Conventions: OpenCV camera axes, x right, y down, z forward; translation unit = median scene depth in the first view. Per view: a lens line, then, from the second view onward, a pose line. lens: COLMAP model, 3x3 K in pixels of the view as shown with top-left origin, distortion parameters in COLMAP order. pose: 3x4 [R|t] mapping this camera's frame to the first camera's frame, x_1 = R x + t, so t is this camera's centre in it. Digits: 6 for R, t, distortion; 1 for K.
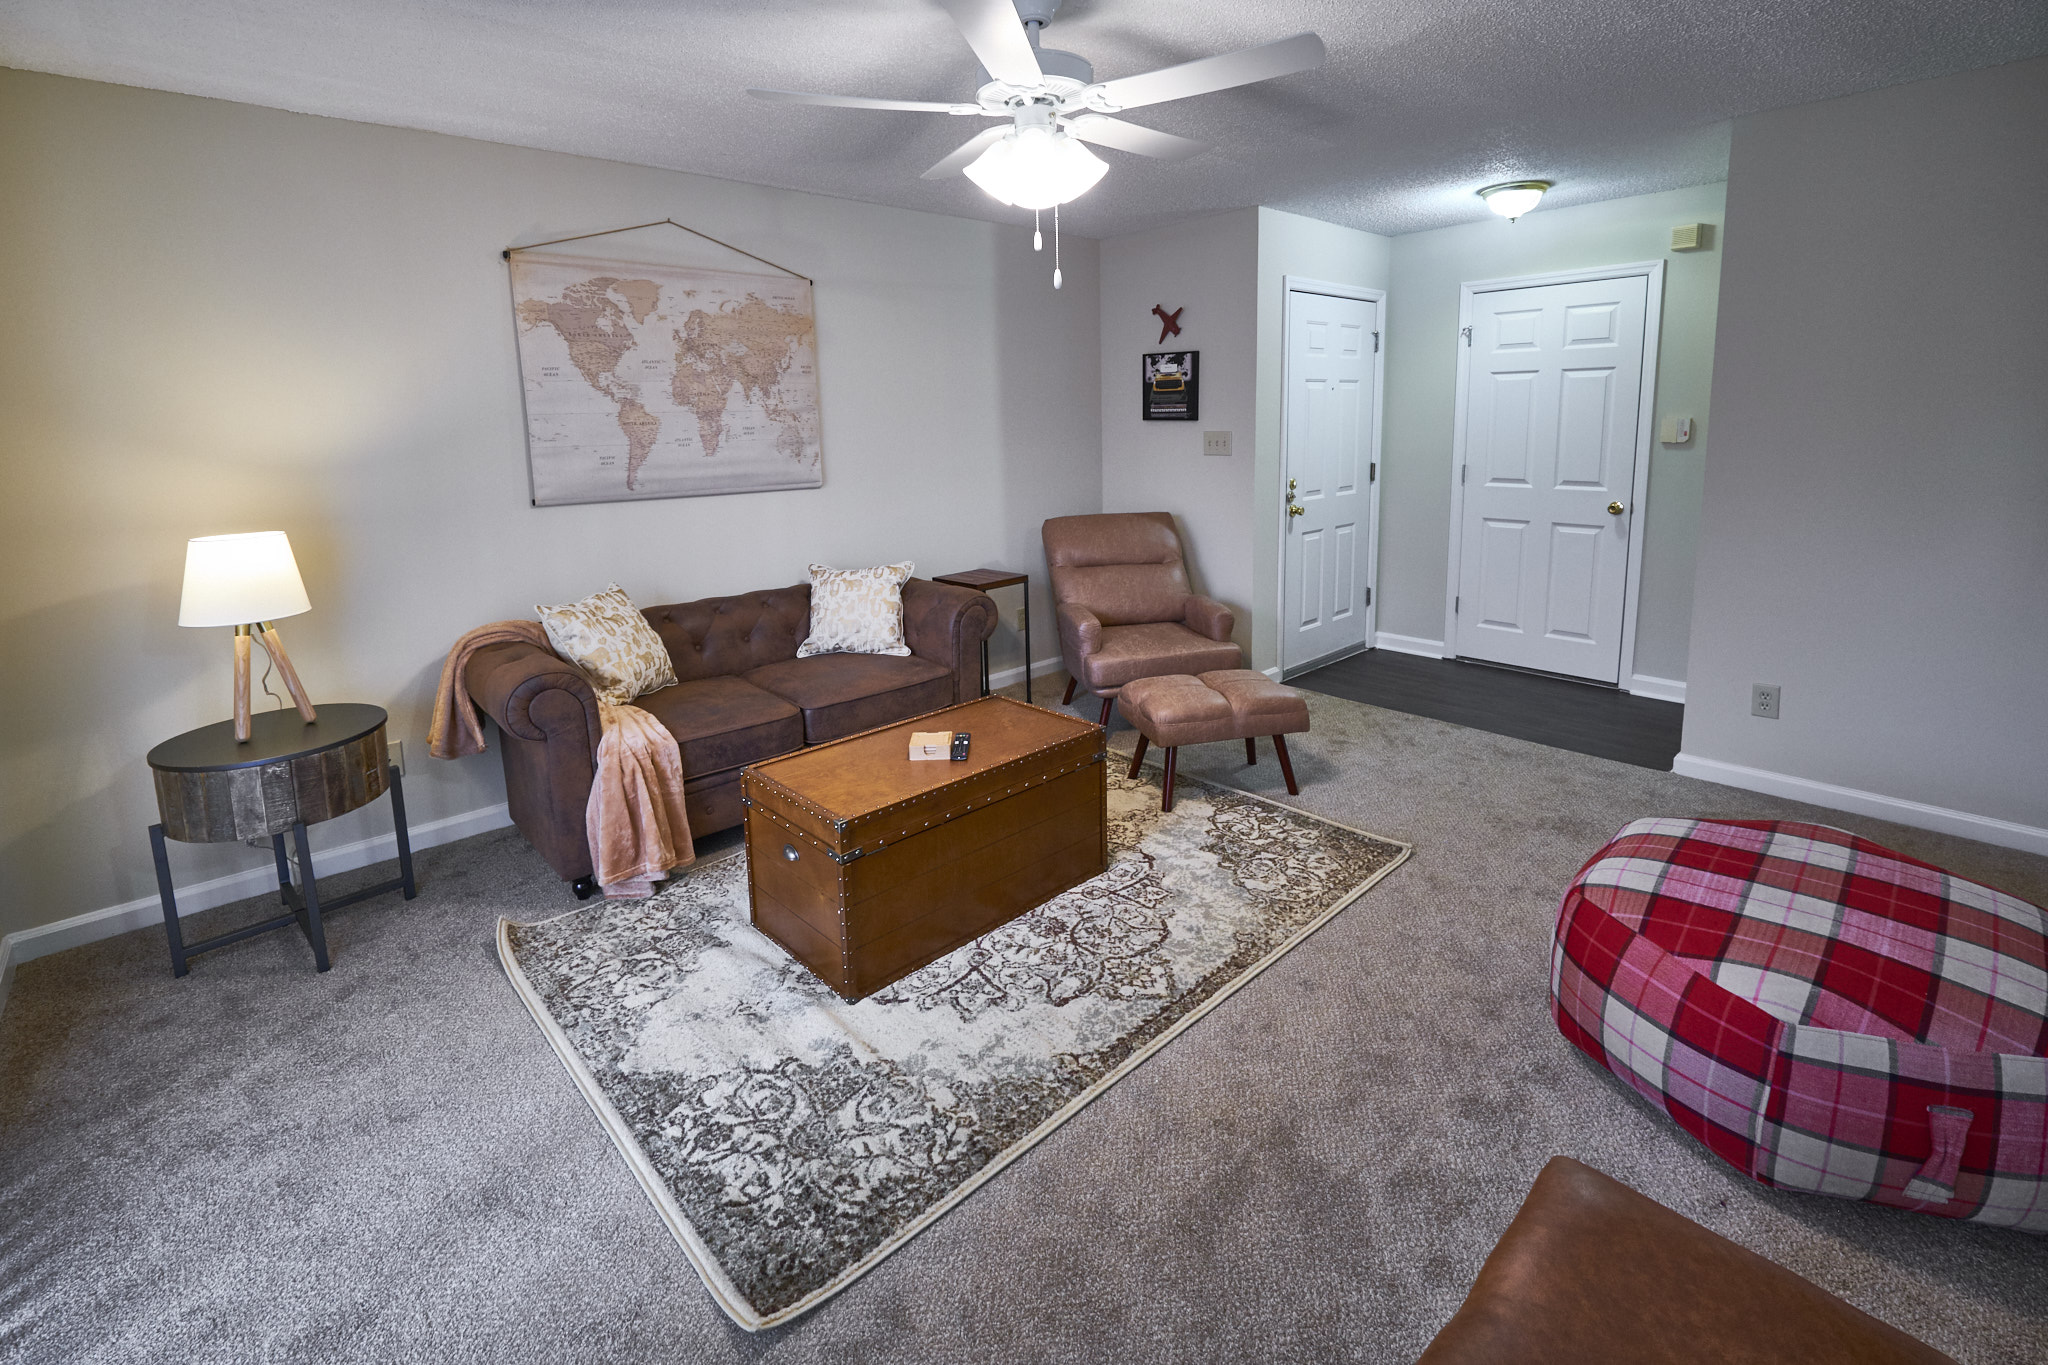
lens RADIAL K [[924.3, 0, 1019.8], [0, 924.3, 554.9], [0, 0, 1]] dist [-0.001137, -0.000384]
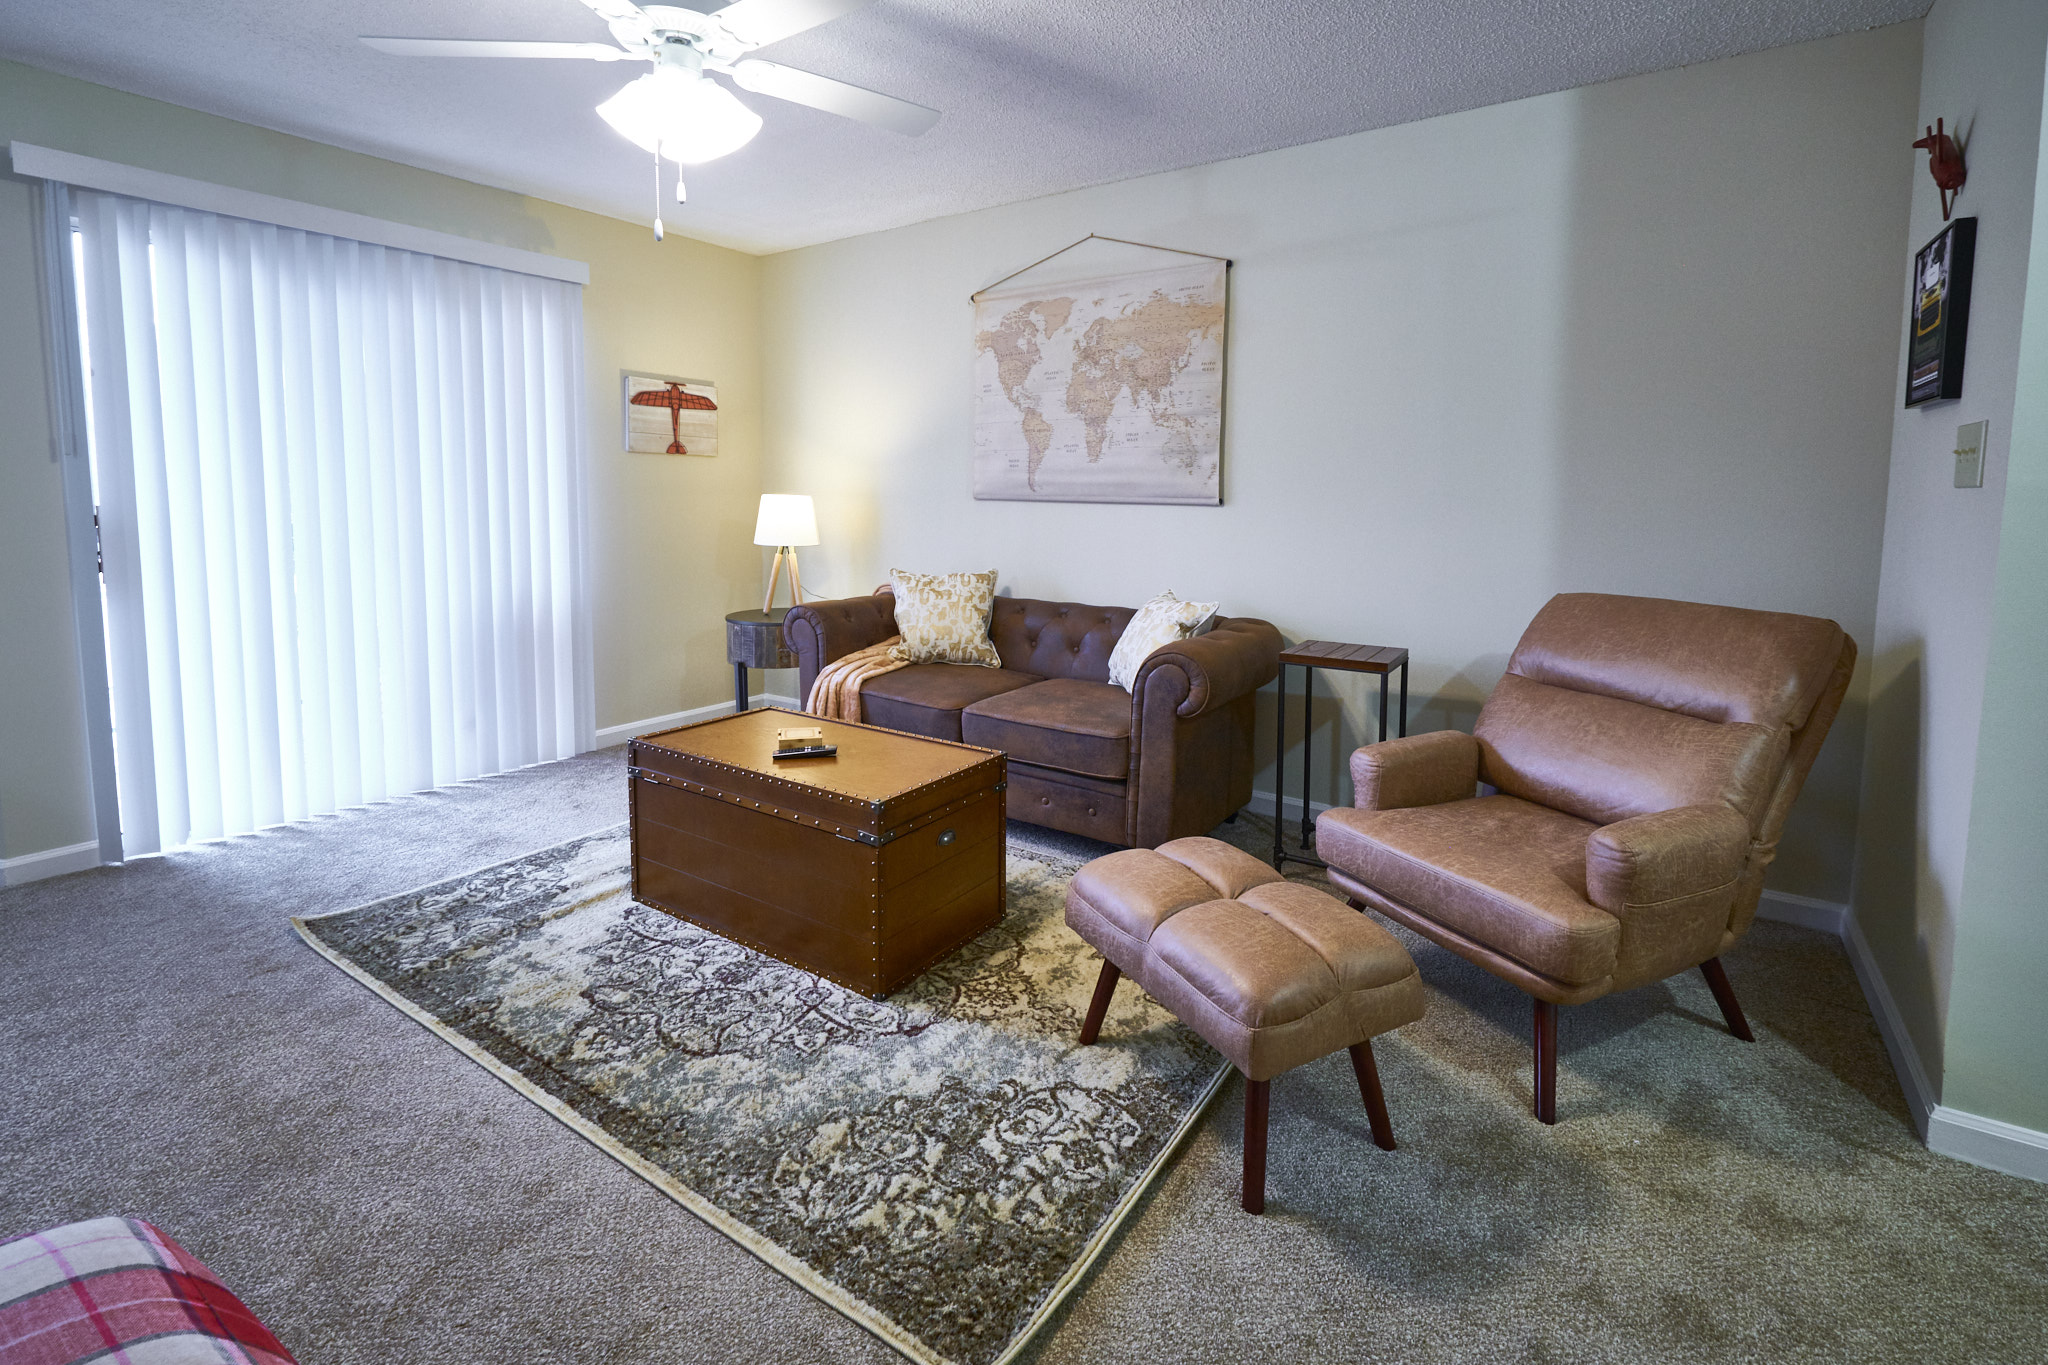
lens RADIAL K [[923.3, 0, 1023.0], [0, 923.3, 572.3], [0, 0, 1]] dist [-0.002638, -0.000278]
pose [[0.227862, 0.110277, -0.967428, 0.752099], [-0.157562, 0.984647, 0.075129, -0.063844], [0.960860, 0.135311, 0.241740, 0.843505]]
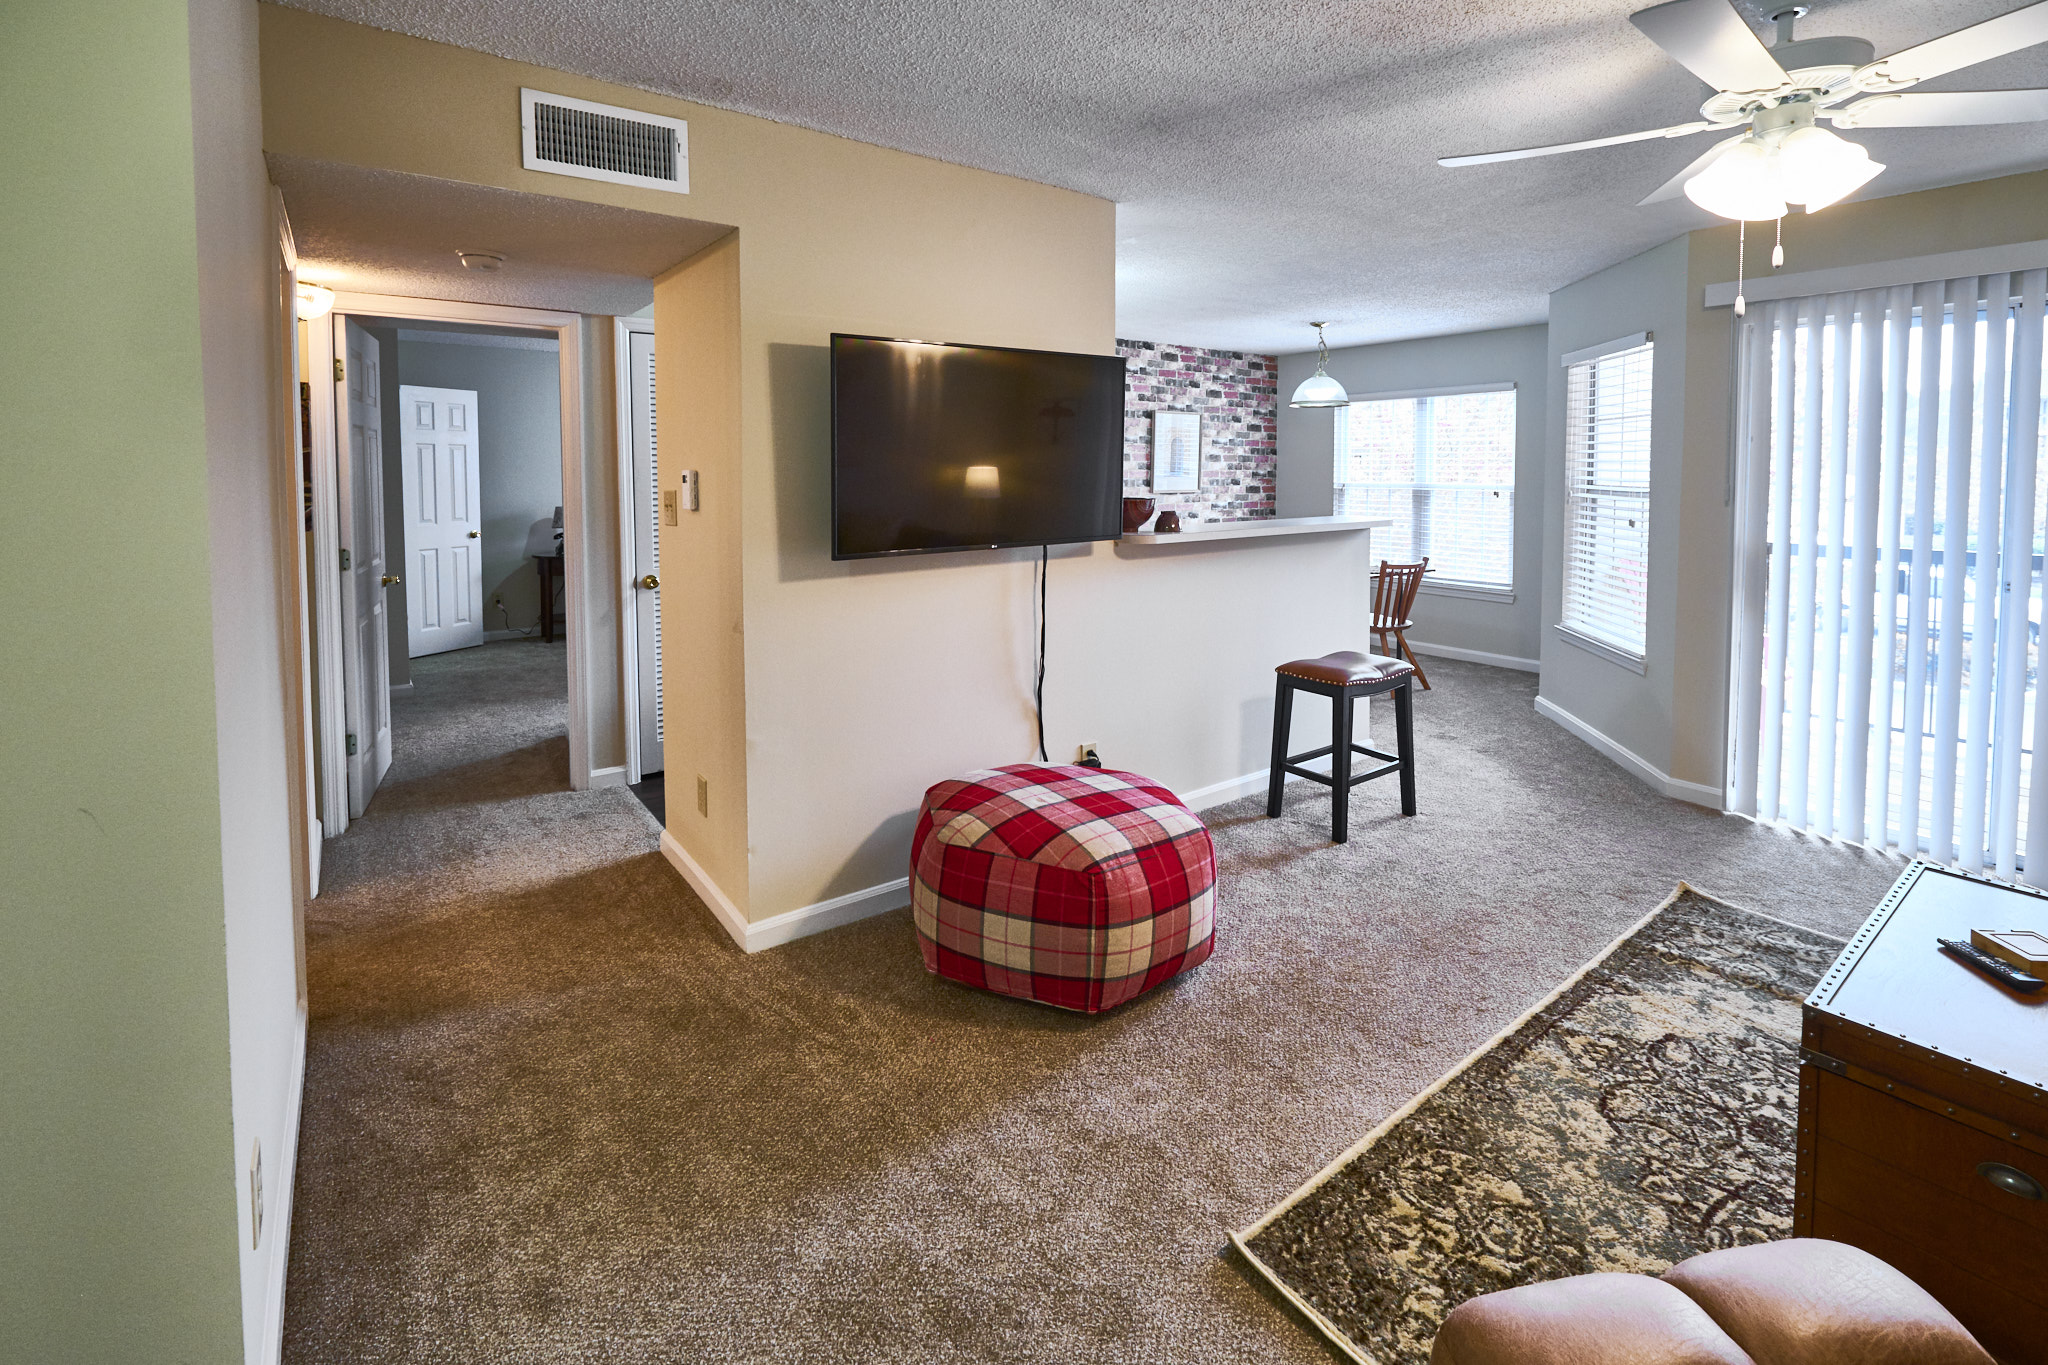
lens RADIAL K [[915.3, 0, 1027.8], [0, 915.3, 509.4], [0, 0, 1]] dist [-0.001298, -0.000523]
pose [[-0.995311, 0.019417, 0.094759, 0.468033], [0.037094, 0.981366, 0.188532, -0.214409], [-0.089333, 0.191163, -0.977485, 1.418168]]
